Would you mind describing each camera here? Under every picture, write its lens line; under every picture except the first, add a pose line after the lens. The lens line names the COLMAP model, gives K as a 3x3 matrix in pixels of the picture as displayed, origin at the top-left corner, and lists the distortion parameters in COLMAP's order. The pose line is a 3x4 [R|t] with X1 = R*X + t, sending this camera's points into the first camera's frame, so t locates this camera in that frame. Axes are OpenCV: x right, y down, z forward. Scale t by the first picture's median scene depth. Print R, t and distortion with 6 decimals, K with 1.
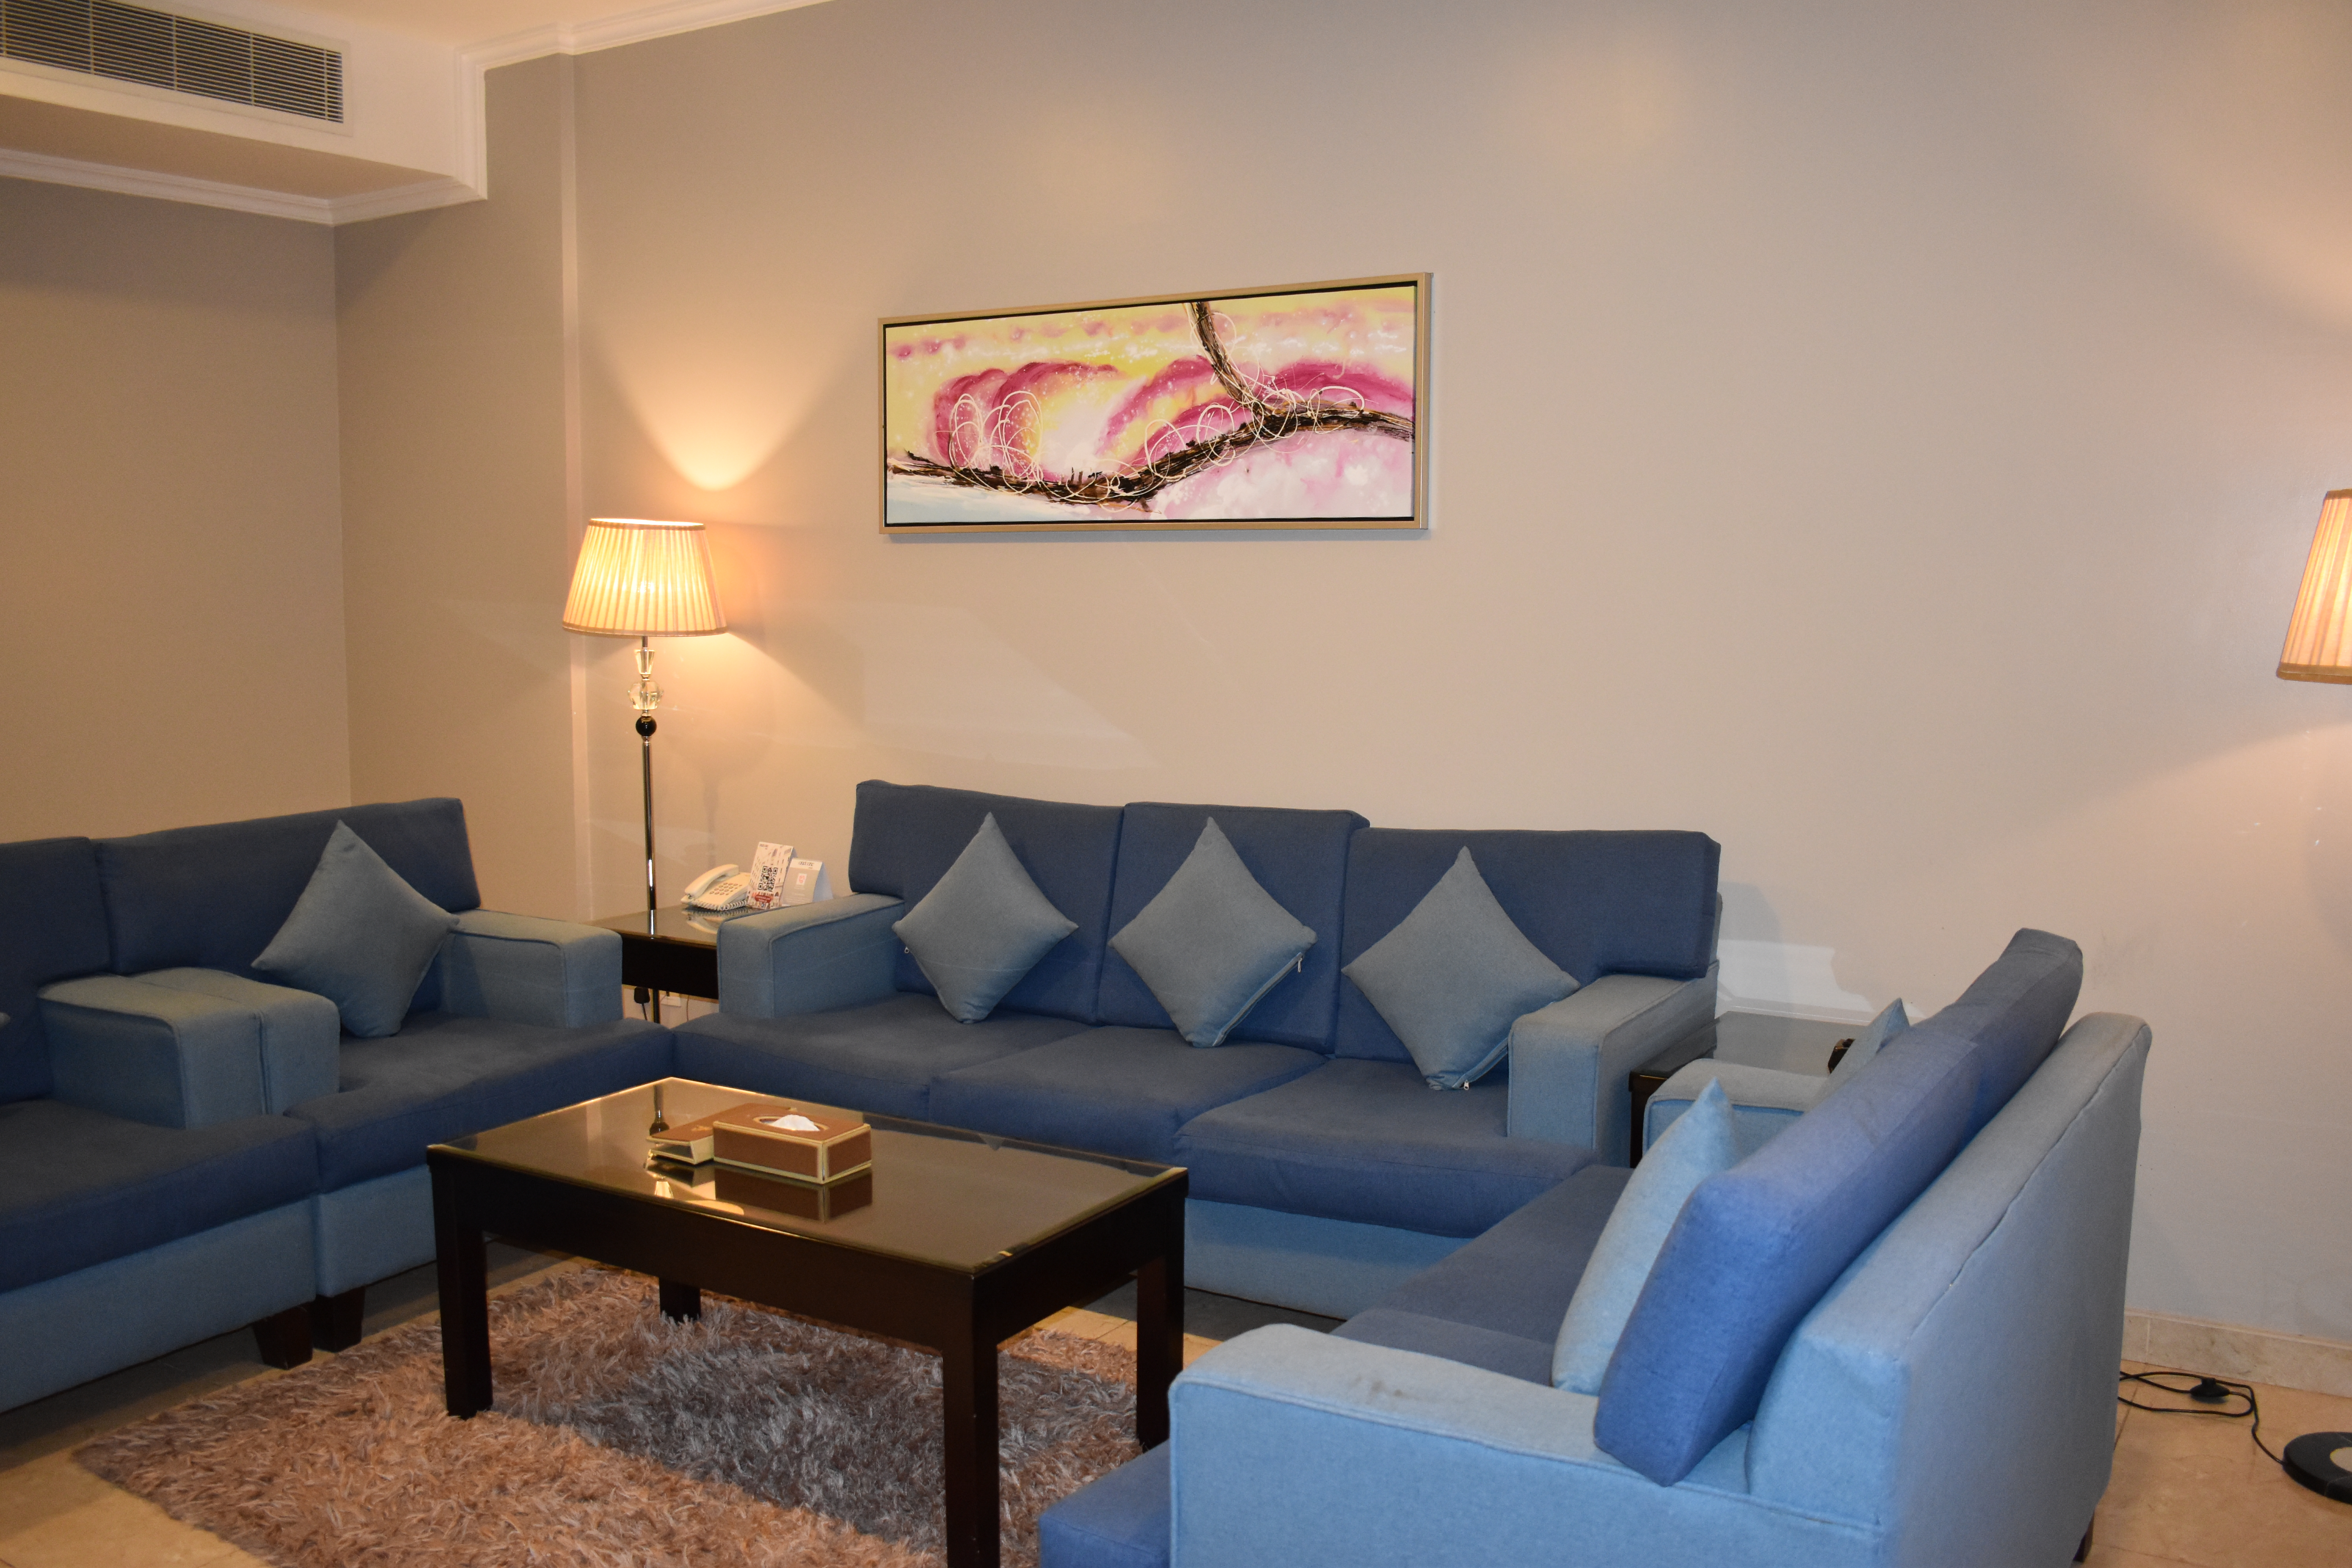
lens RADIAL K [[2074.7, 0, 1176.0], [0, 2074.7, 784.0], [0, 0, 1]] dist [-0.088192, 0.001901]
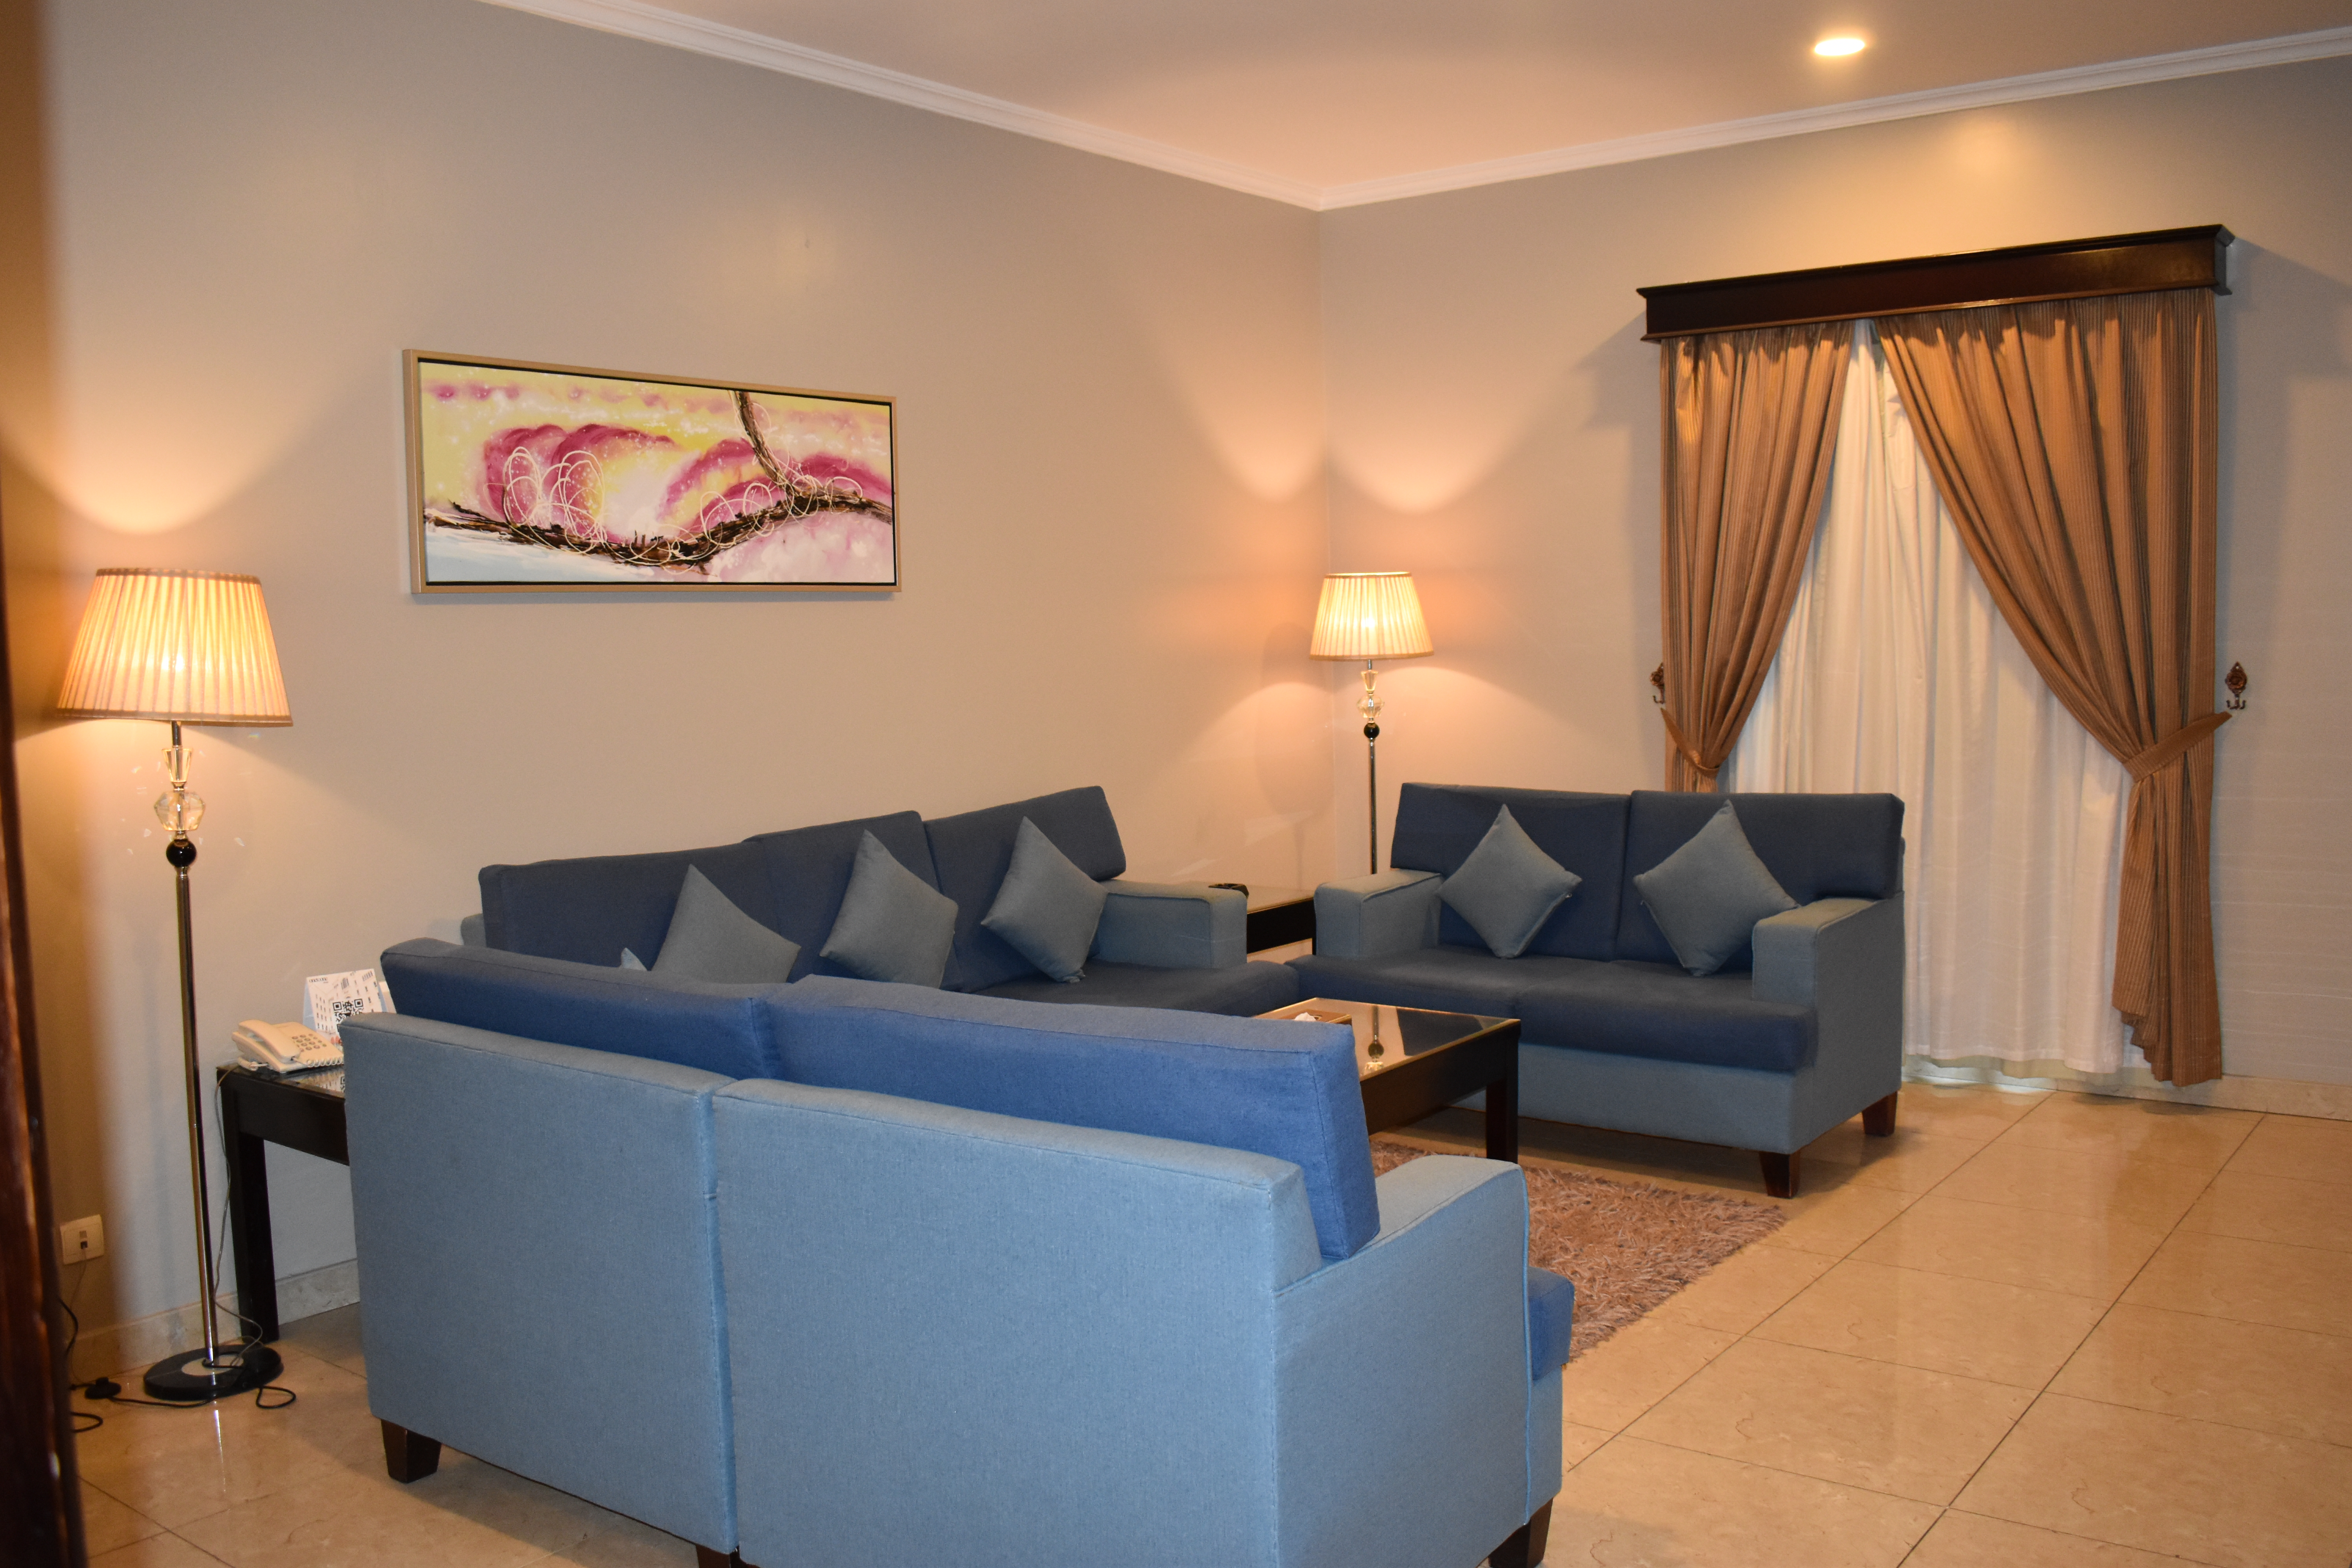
lens RADIAL K [[2074.7, 0, 1176.0], [0, 2074.7, 784.0], [0, 0, 1]] dist [-0.088192, 0.001901]
pose [[0.069523, -0.079481, 0.994409, -1.084307], [0.124251, 0.989749, 0.070421, -0.067690], [-0.989812, 0.118660, 0.078686, 0.679065]]
